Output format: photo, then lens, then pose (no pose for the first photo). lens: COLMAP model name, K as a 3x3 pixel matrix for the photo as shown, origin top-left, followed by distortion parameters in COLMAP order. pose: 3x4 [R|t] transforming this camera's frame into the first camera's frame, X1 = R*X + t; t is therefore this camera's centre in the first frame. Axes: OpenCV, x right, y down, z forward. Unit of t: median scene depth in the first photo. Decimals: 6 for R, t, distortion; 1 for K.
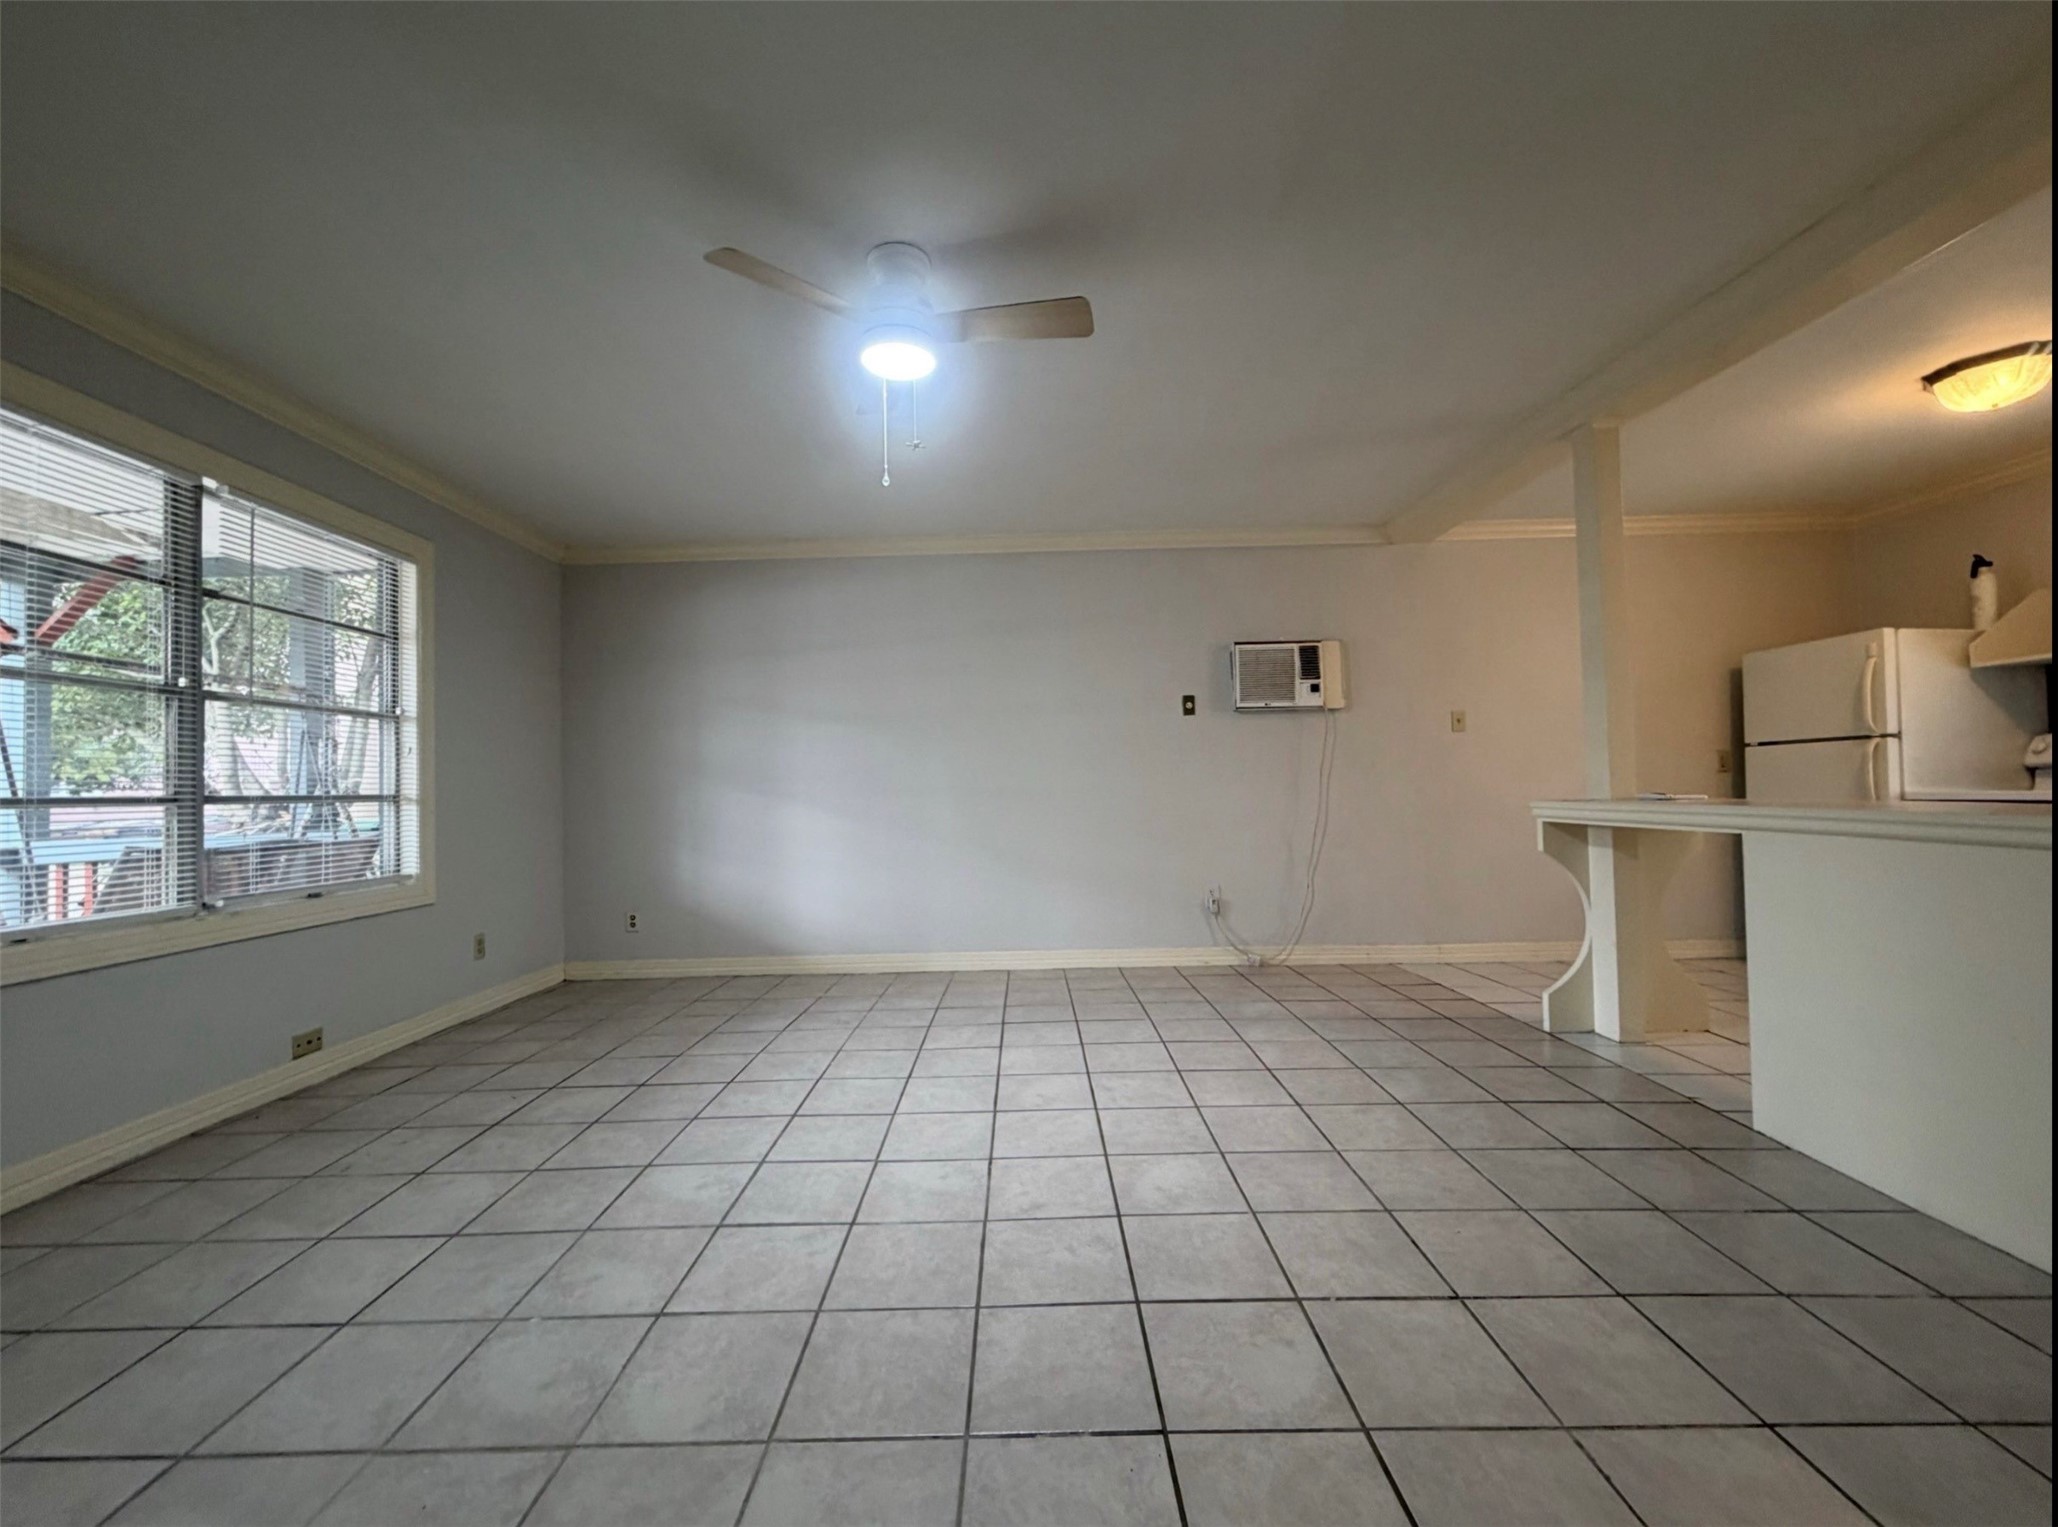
lens RADIAL K [[819.9, 0, 1016.7], [0, 819.9, 765.9], [0, 0, 1]] dist [0.000652, 0.000048]
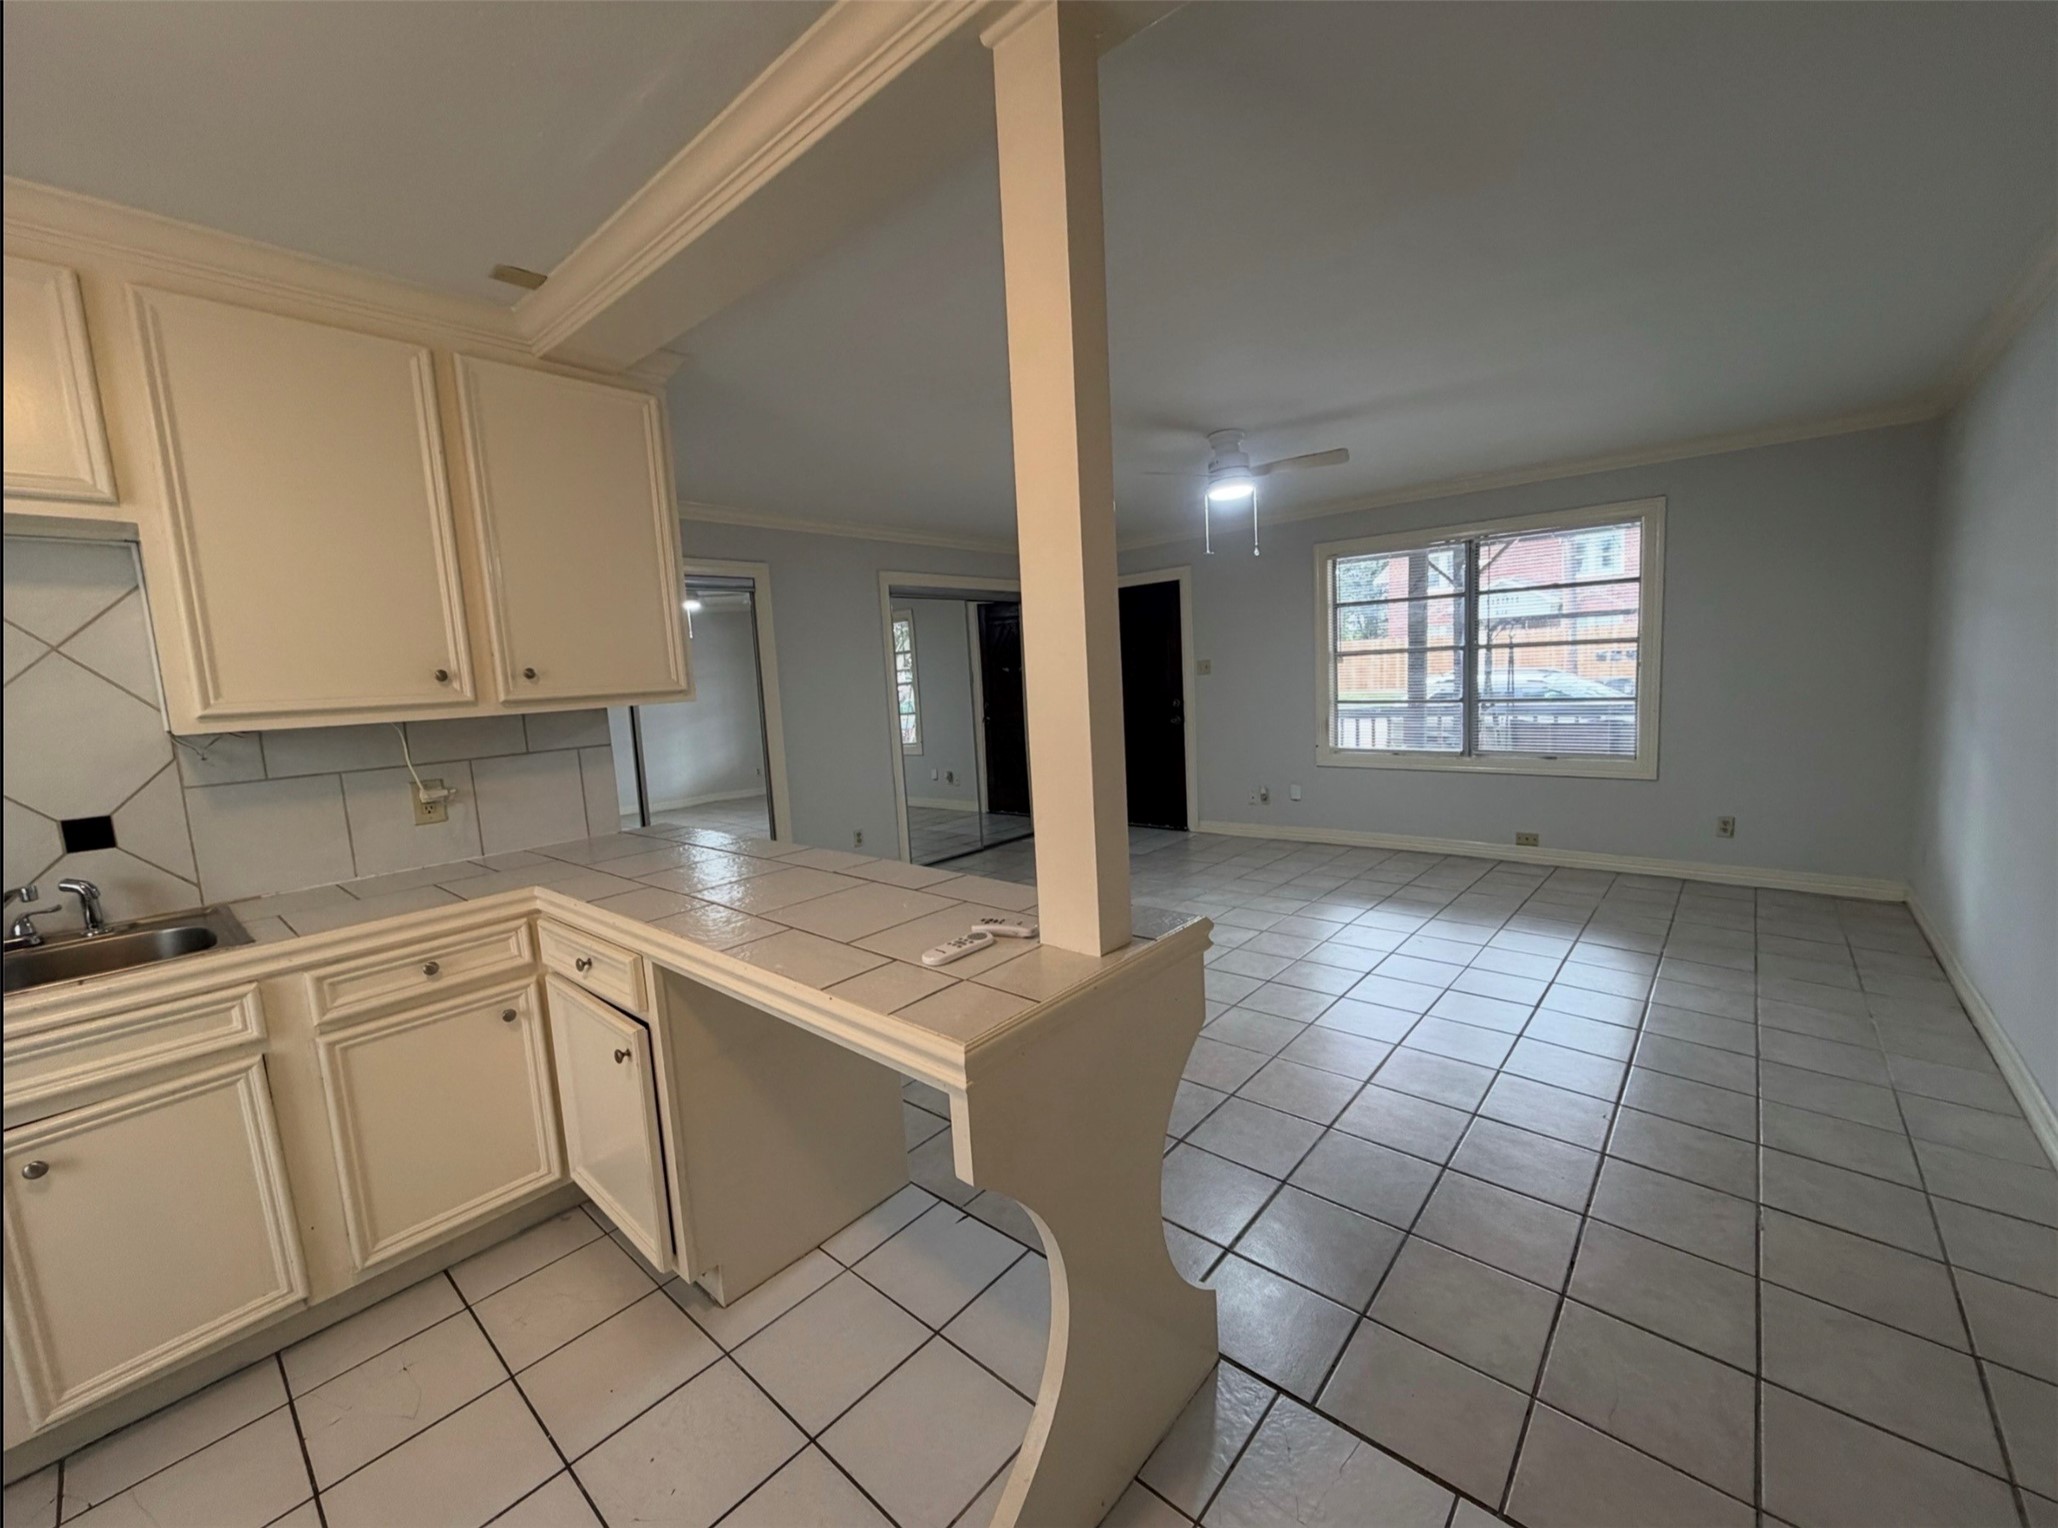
lens RADIAL K [[818.0, 0, 1024.5], [0, 818.0, 765.7], [0, 0, 1]] dist [0.000006, 0.000151]
pose [[-0.649557, 0.143915, -0.746568, 1.071182], [0.086200, 0.989531, 0.115752, -0.108736], [0.755410, 0.010833, -0.655163, 1.270155]]
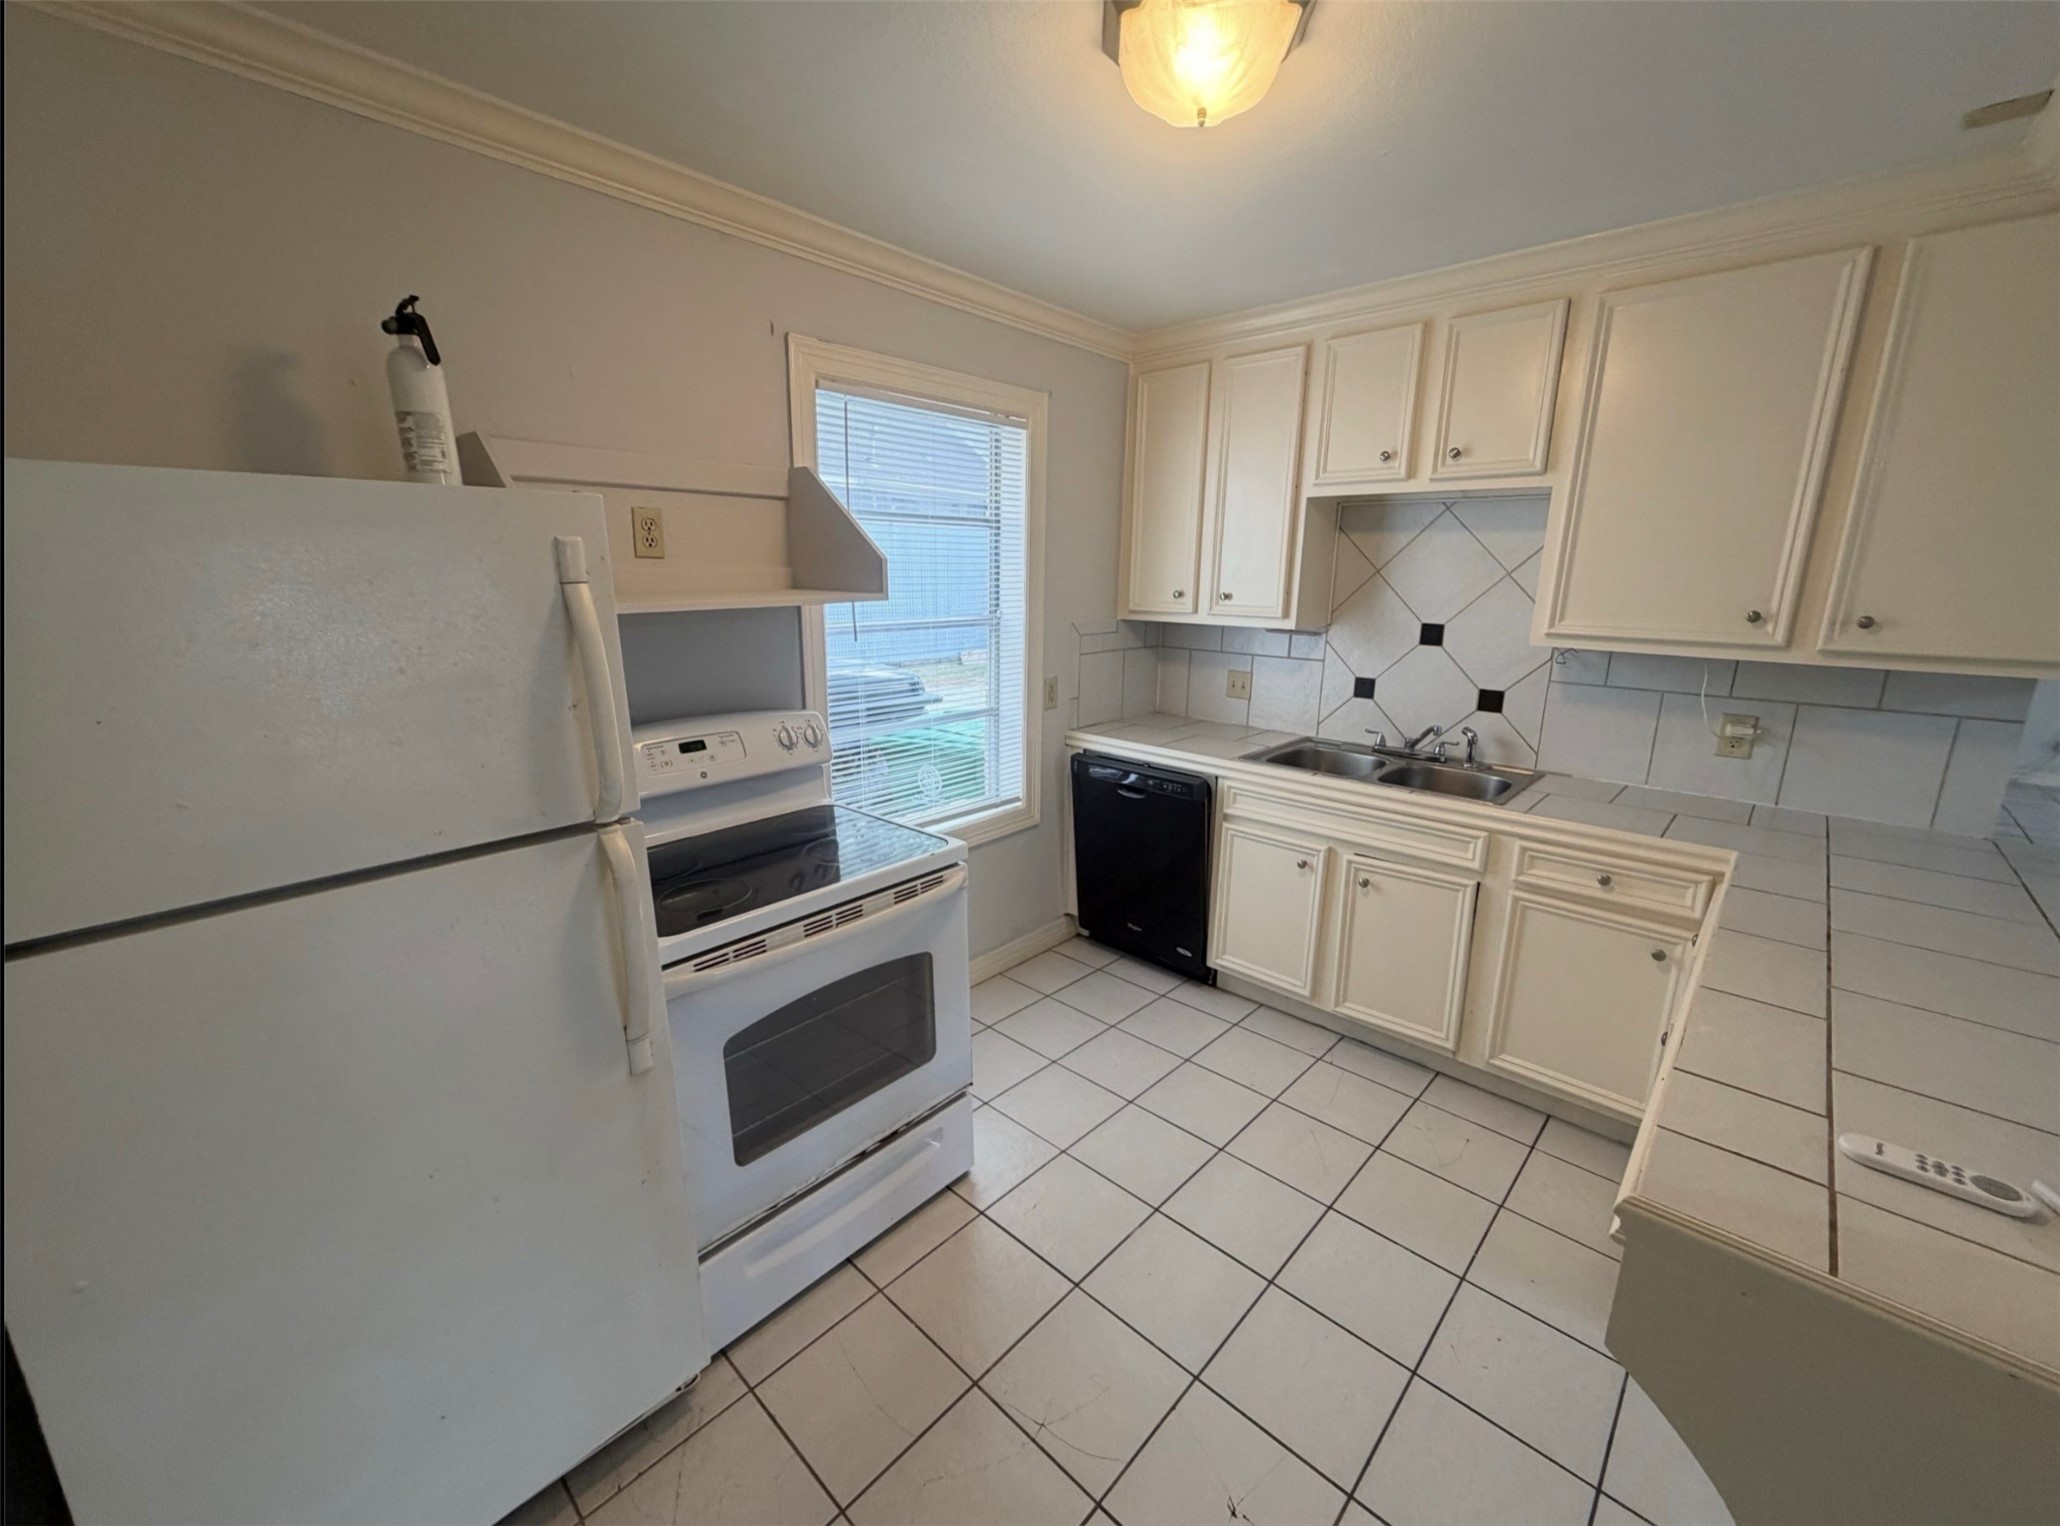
lens RADIAL K [[821.1, 0, 1025.6], [0, 821.1, 767.6], [0, 0, 1]] dist [-0.000727, 0.000058]
pose [[-0.733870, -0.147342, 0.663118, 0.839391], [-0.010632, 0.978564, 0.205667, -0.157369], [-0.679207, 0.143882, -0.719705, 1.356993]]
